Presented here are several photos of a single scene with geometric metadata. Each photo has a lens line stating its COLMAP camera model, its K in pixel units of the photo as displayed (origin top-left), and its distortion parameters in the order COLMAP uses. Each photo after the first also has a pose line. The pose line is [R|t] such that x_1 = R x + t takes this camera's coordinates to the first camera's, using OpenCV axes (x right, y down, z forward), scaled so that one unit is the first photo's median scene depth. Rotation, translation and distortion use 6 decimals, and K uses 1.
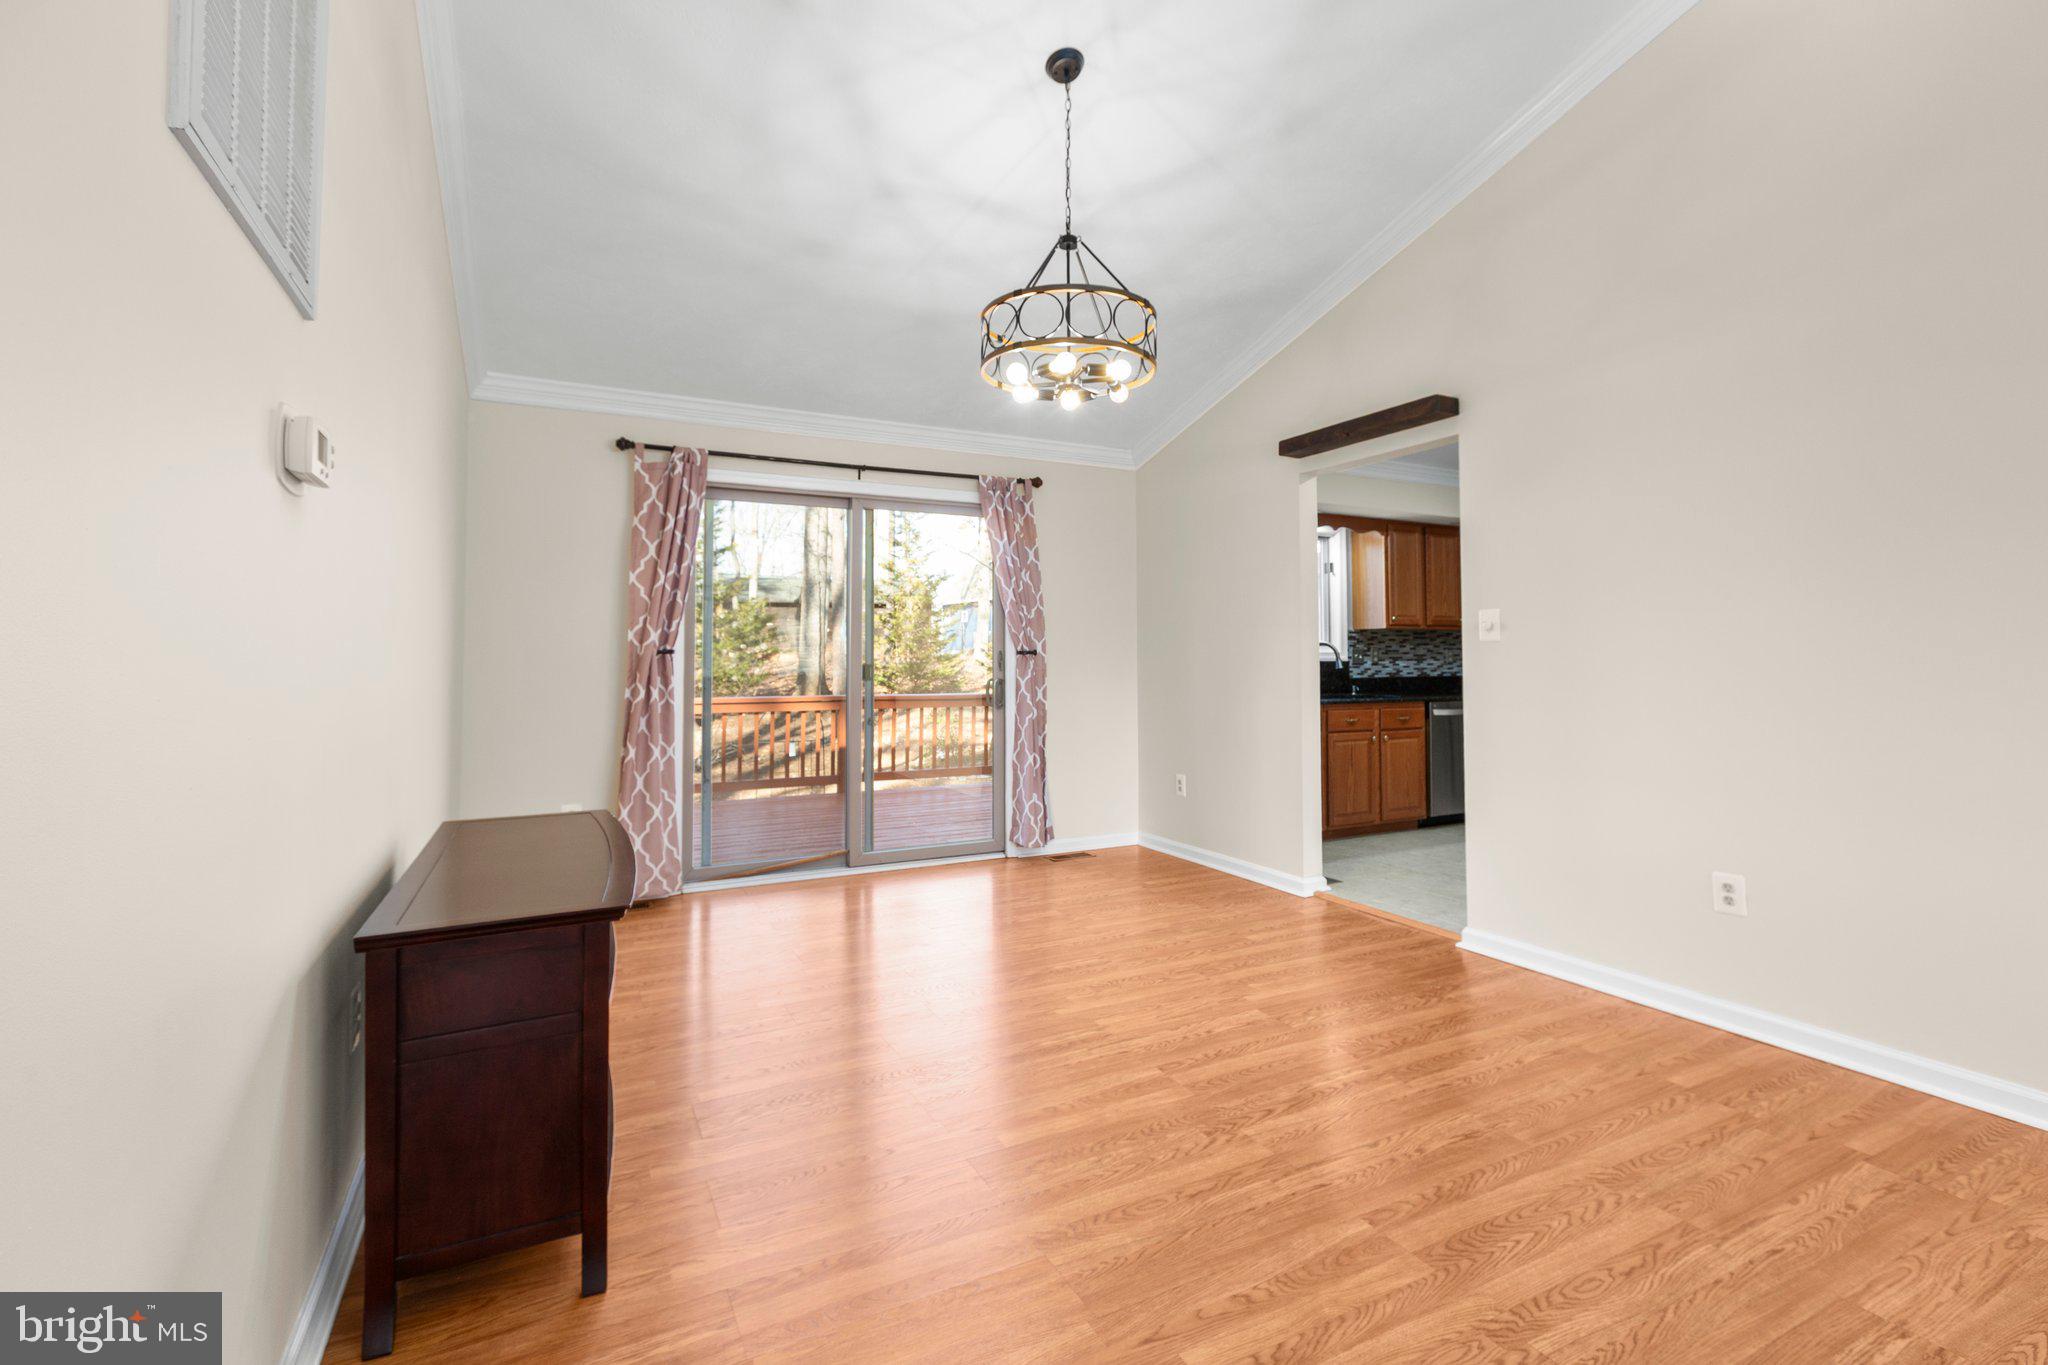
lens RADIAL K [[925.0, 0, 1036.5], [0, 925.0, 627.4], [0, 0, 1]] dist [0.000235, -0.000082]
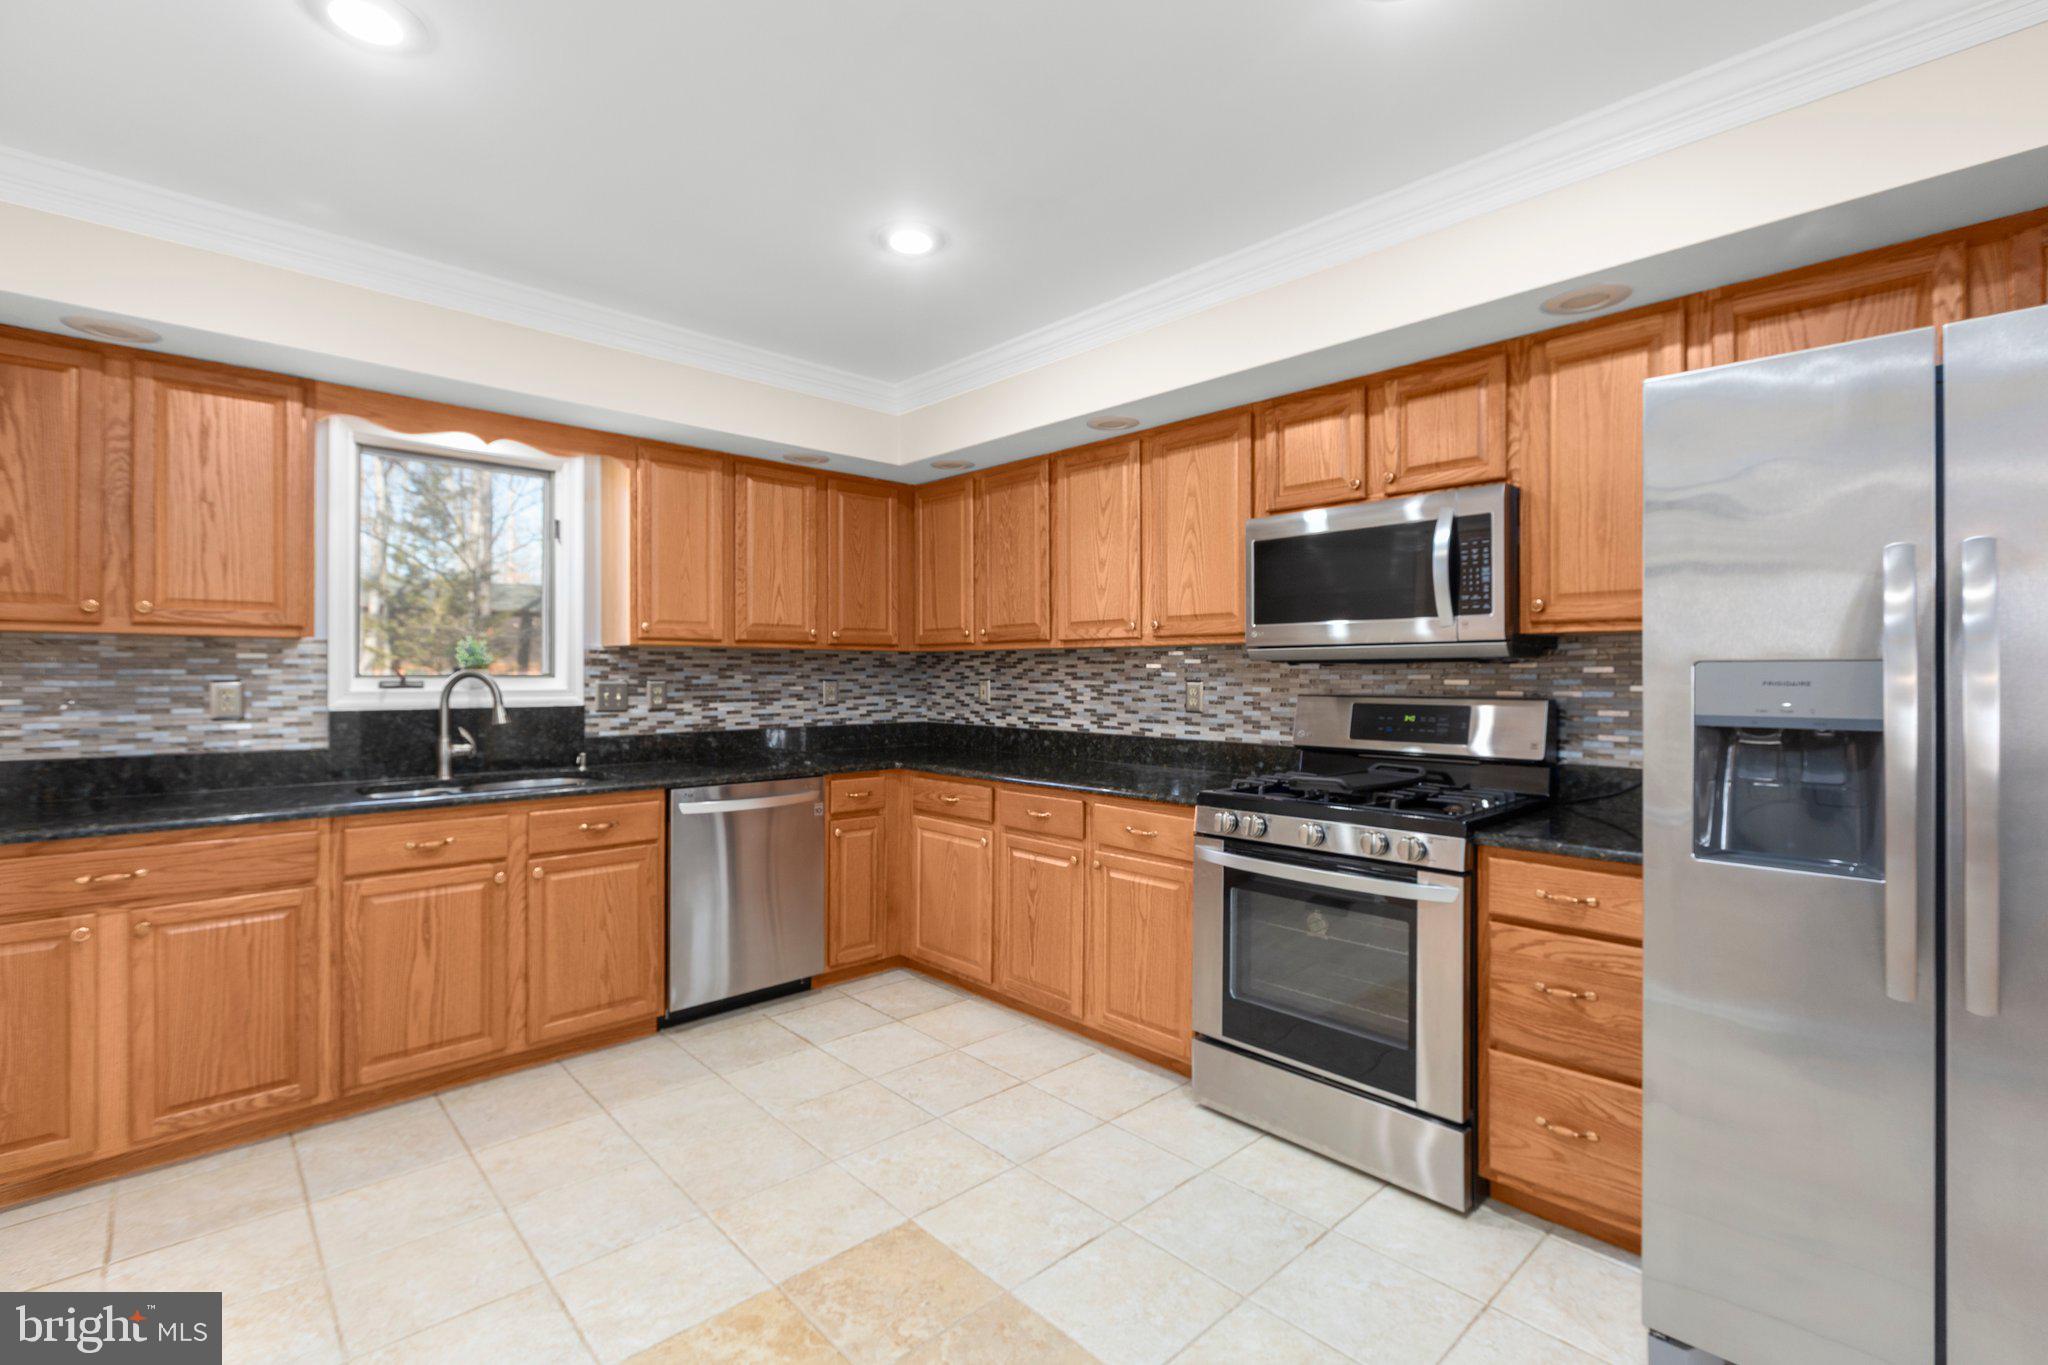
lens RADIAL K [[909.6, 0, 1025.8], [0, 909.6, 670.8], [0, 0, 1]] dist [-0.000208, -0.000019]
pose [[0.961228, 0.004928, 0.275710, 0.640277], [-0.013328, 0.999502, 0.028599, -0.003355], [-0.275431, -0.031165, 0.960815, 0.620950]]
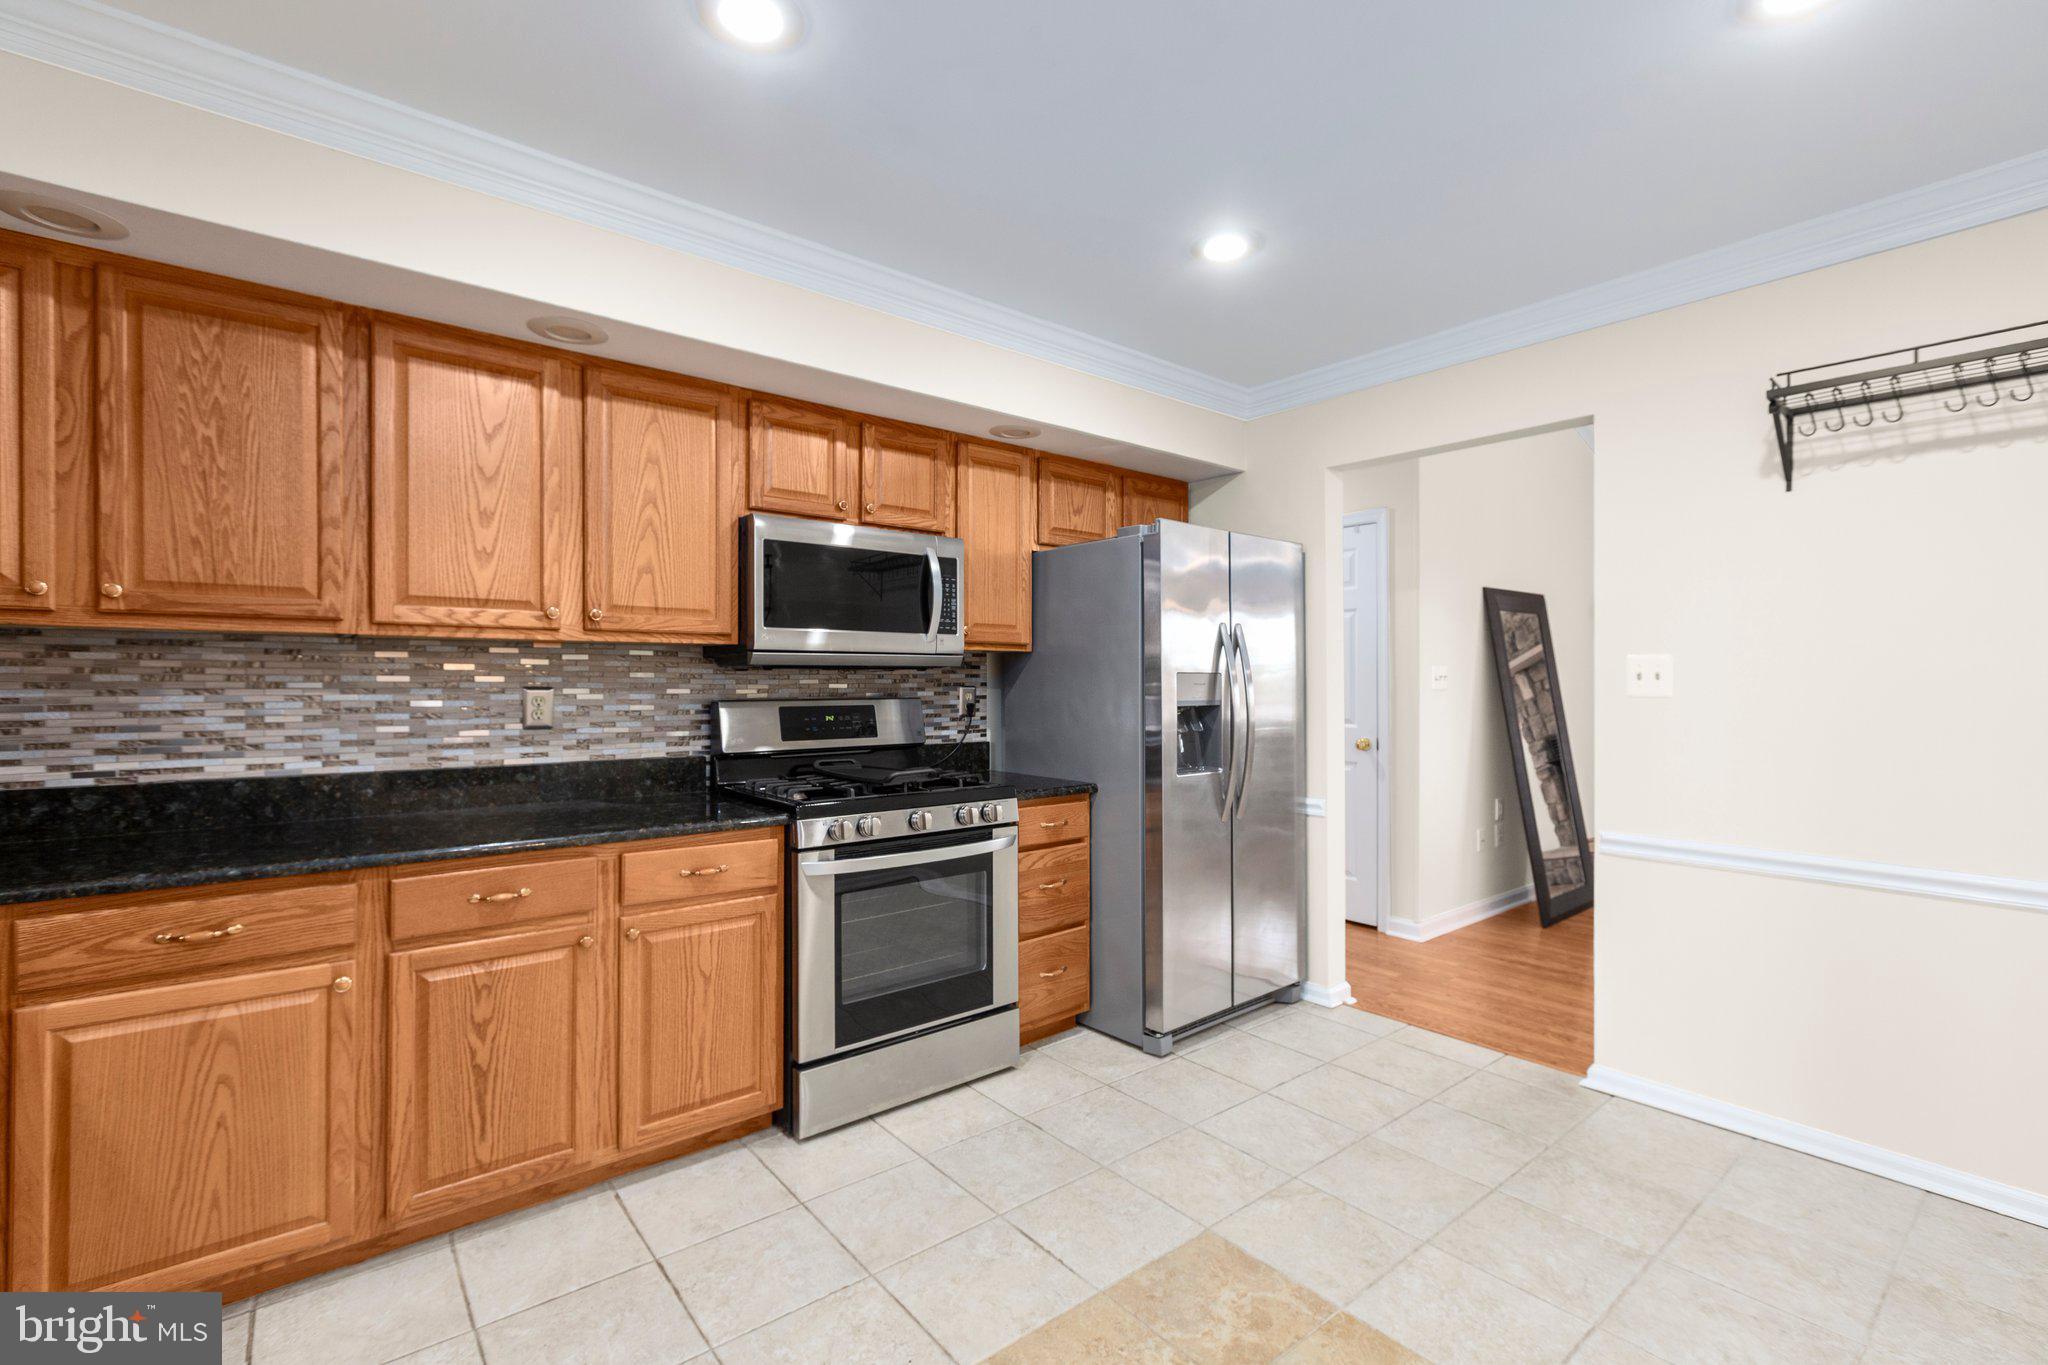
lens RADIAL K [[903.1, 0, 1009.6], [0, 903.1, 686.5], [0, 0, 1]] dist [-0.002581, -0.000128]
pose [[-0.195882, -0.003718, 0.980620, 0.358296], [-0.034704, 0.999393, -0.003143, 0.015694], [-0.980013, -0.034647, -0.195892, 1.131174]]
